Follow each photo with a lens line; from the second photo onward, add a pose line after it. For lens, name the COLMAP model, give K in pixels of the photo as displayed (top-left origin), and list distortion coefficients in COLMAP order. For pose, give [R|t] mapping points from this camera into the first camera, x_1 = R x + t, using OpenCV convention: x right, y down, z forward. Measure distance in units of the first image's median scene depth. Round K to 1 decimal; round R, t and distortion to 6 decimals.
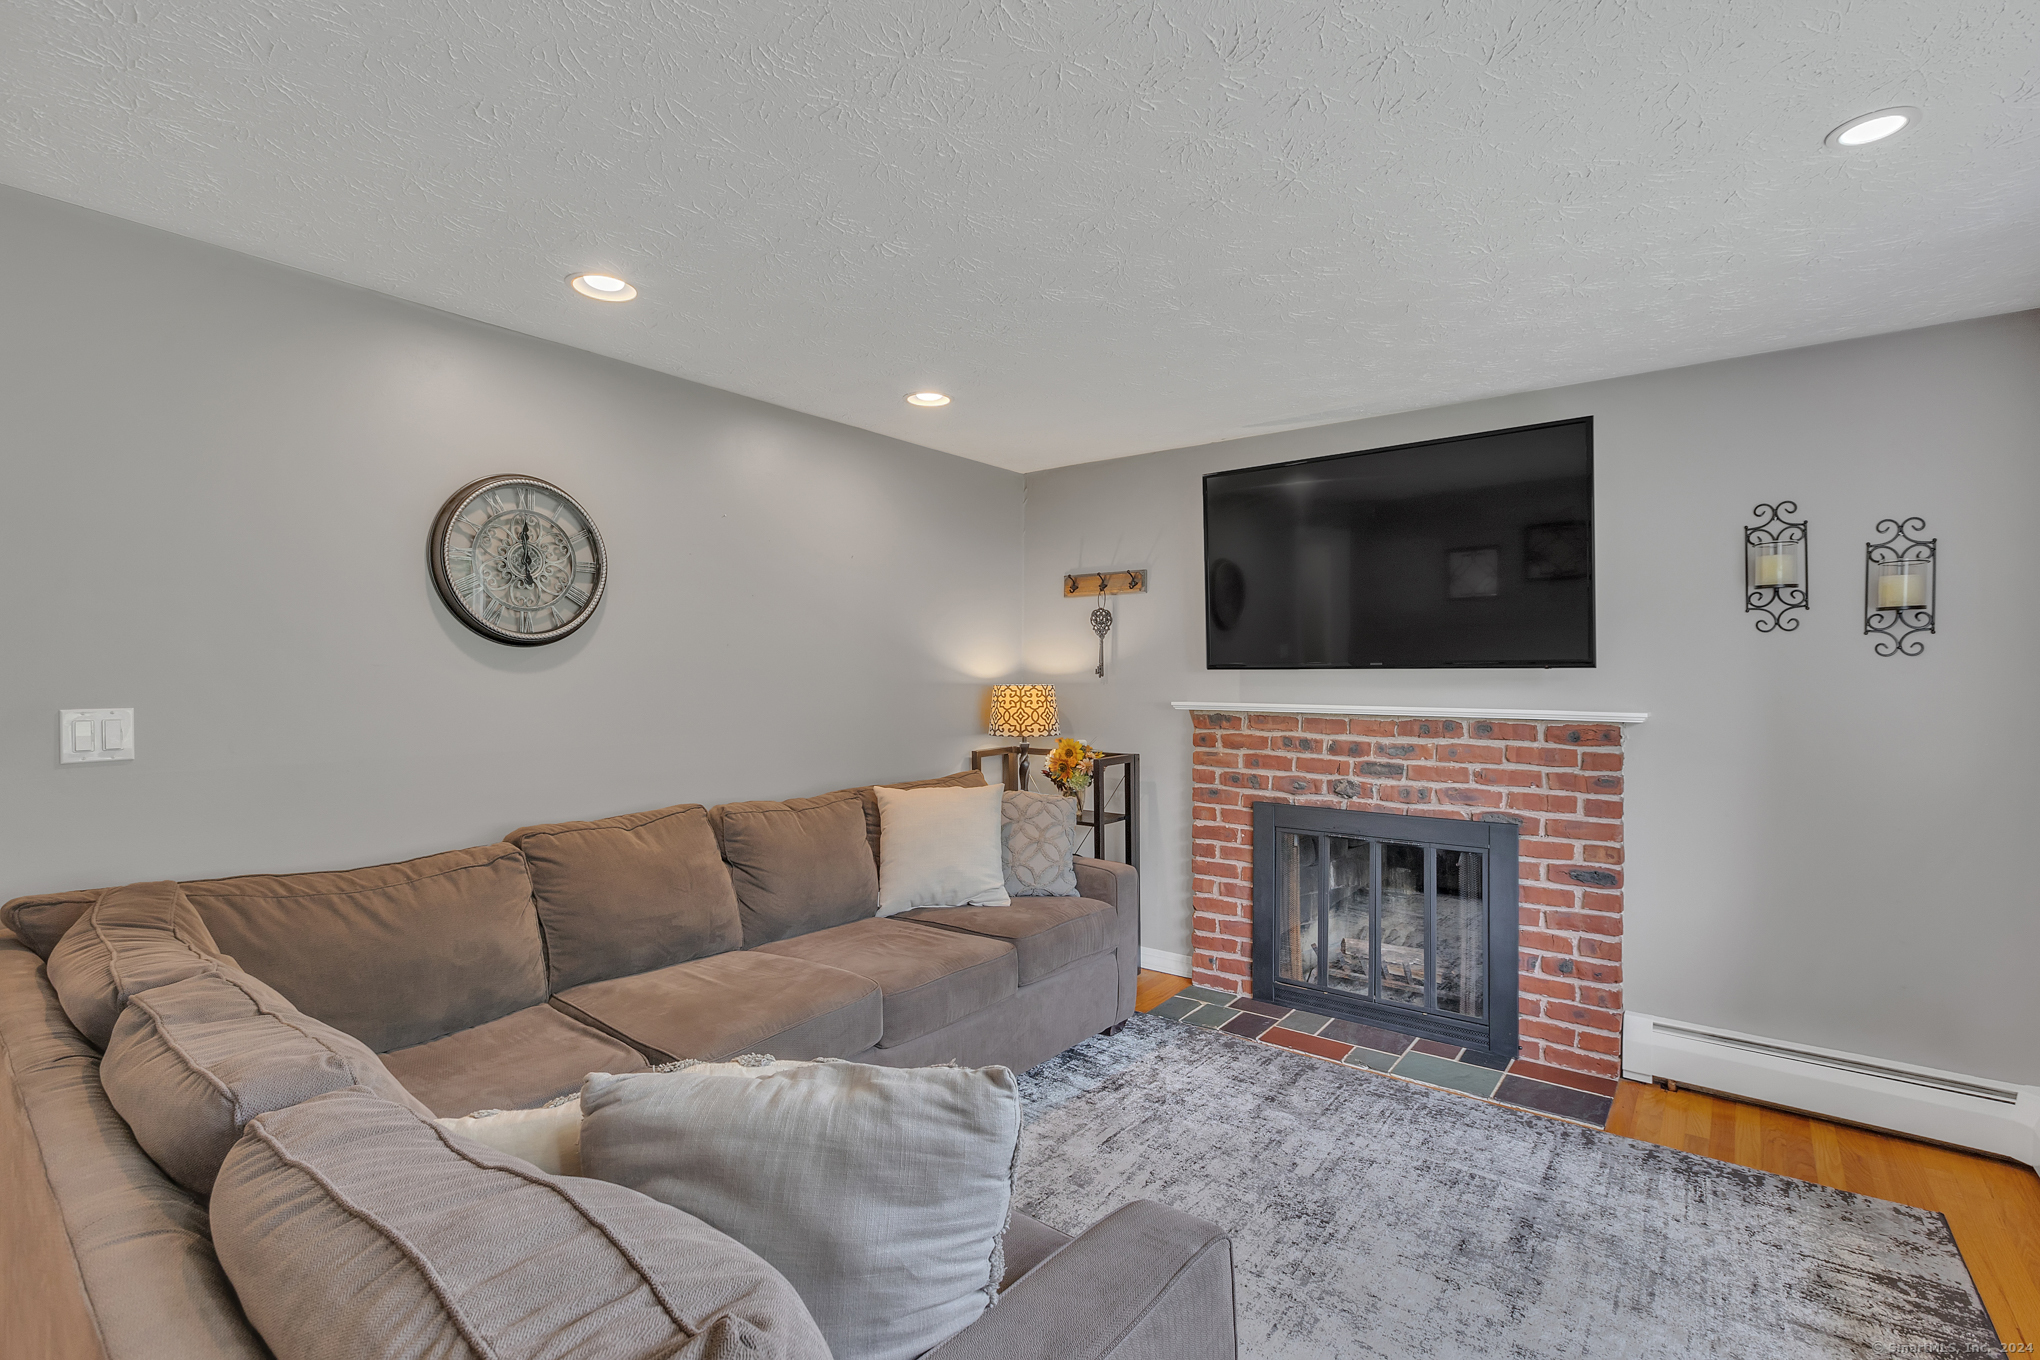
lens RADIAL K [[926.7, 0, 1007.0], [0, 926.7, 673.2], [0, 0, 1]] dist [-0.000503, 0.000997]
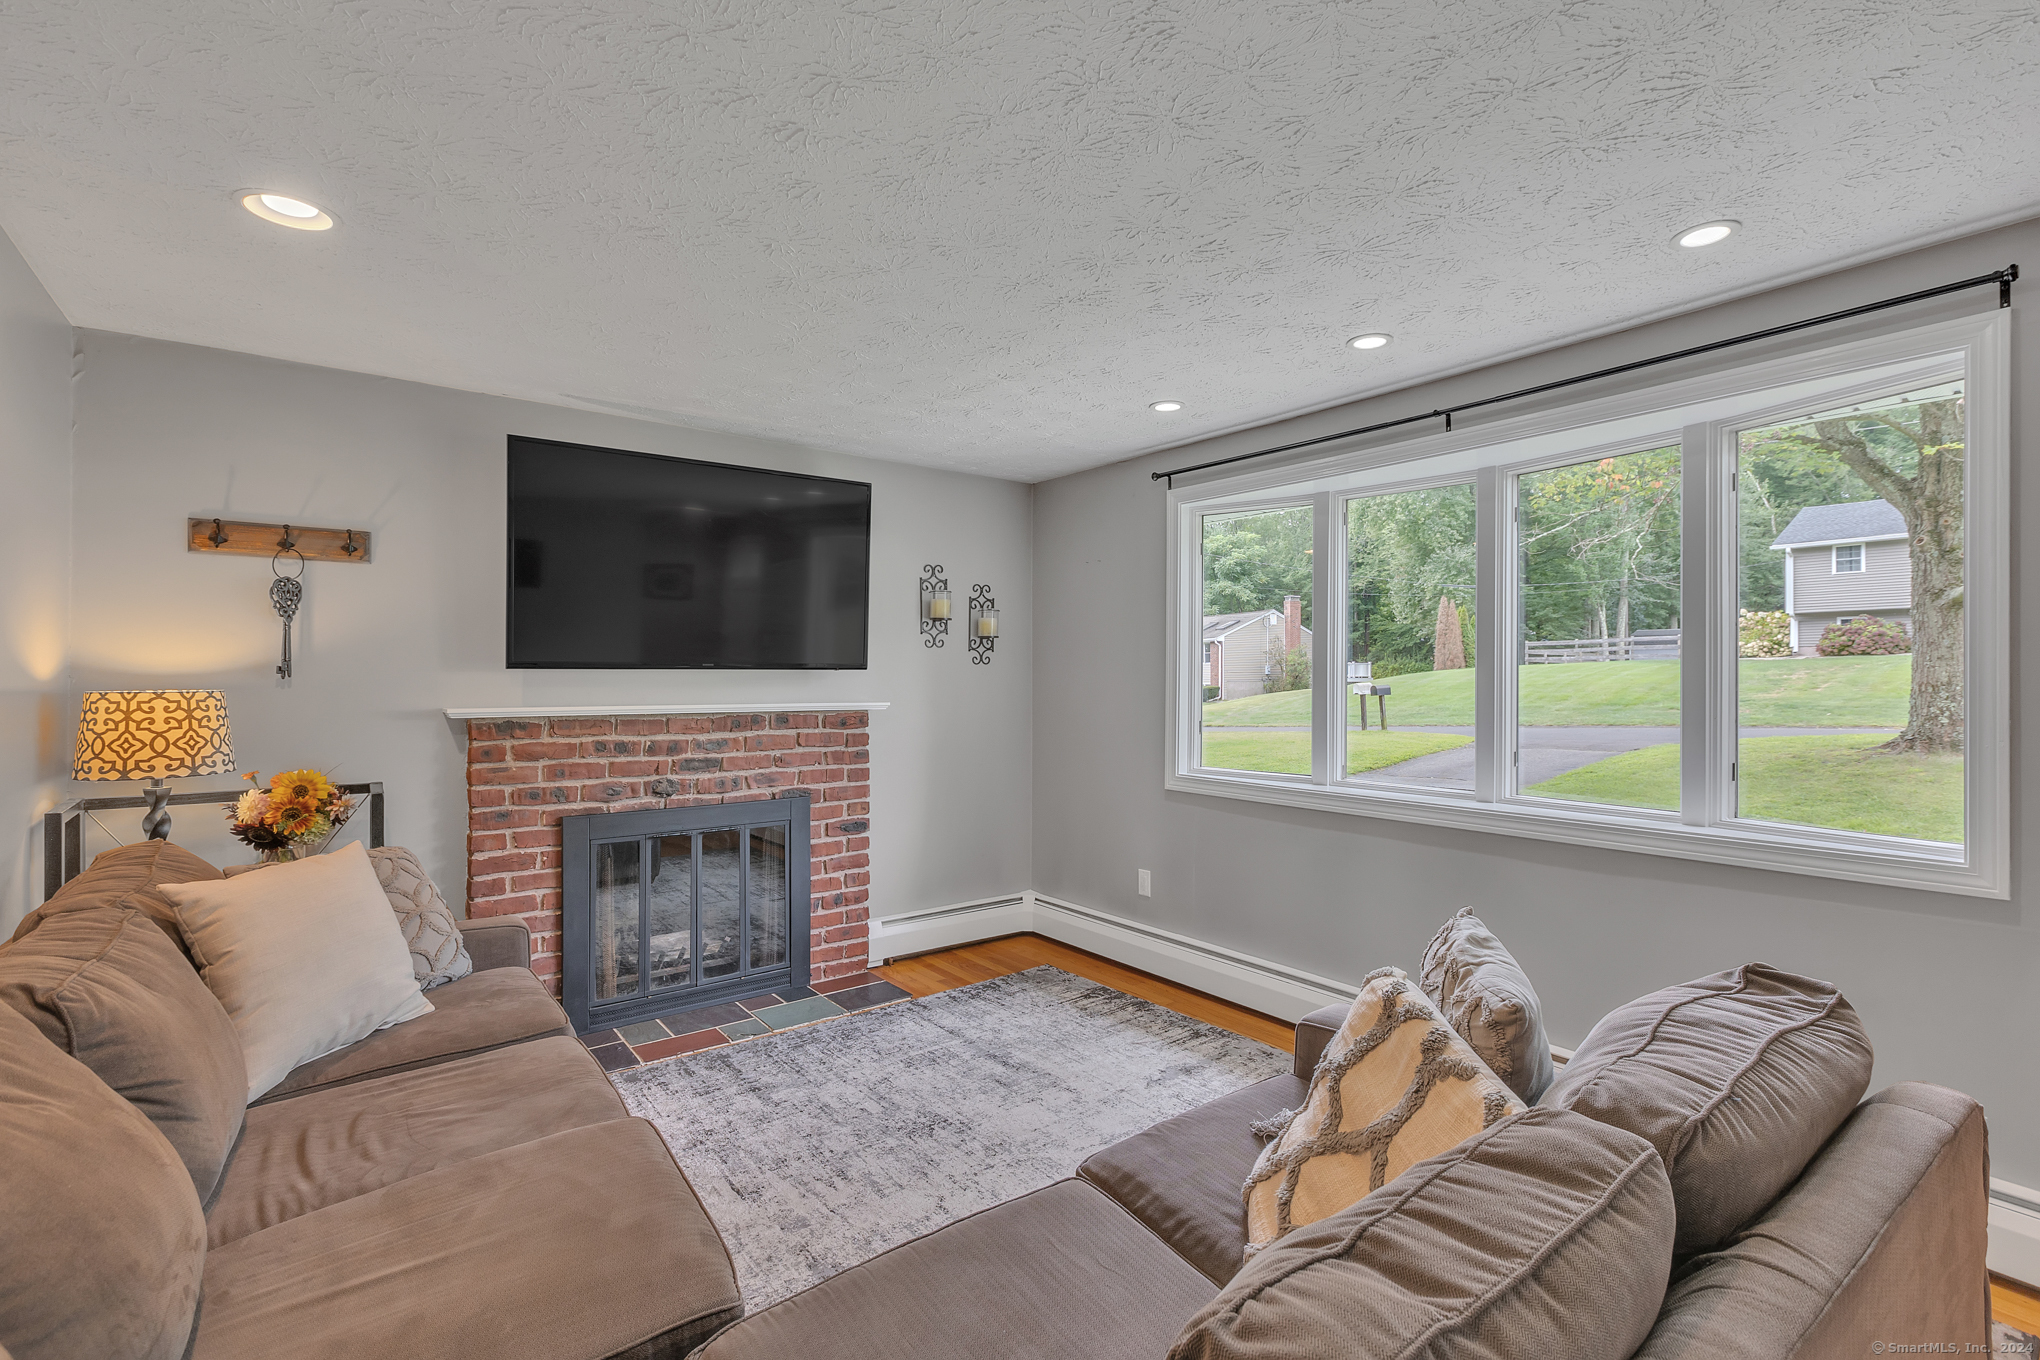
lens RADIAL K [[926.7, 0, 1007.8], [0, 926.7, 677.5], [0, 0, 1]] dist [-0.000503, 0.000997]
pose [[0.254514, -0.002878, 0.967065, -0.556134], [-0.003109, 0.999988, 0.003795, -0.000663], [-0.967064, -0.003973, 0.254502, 0.411701]]
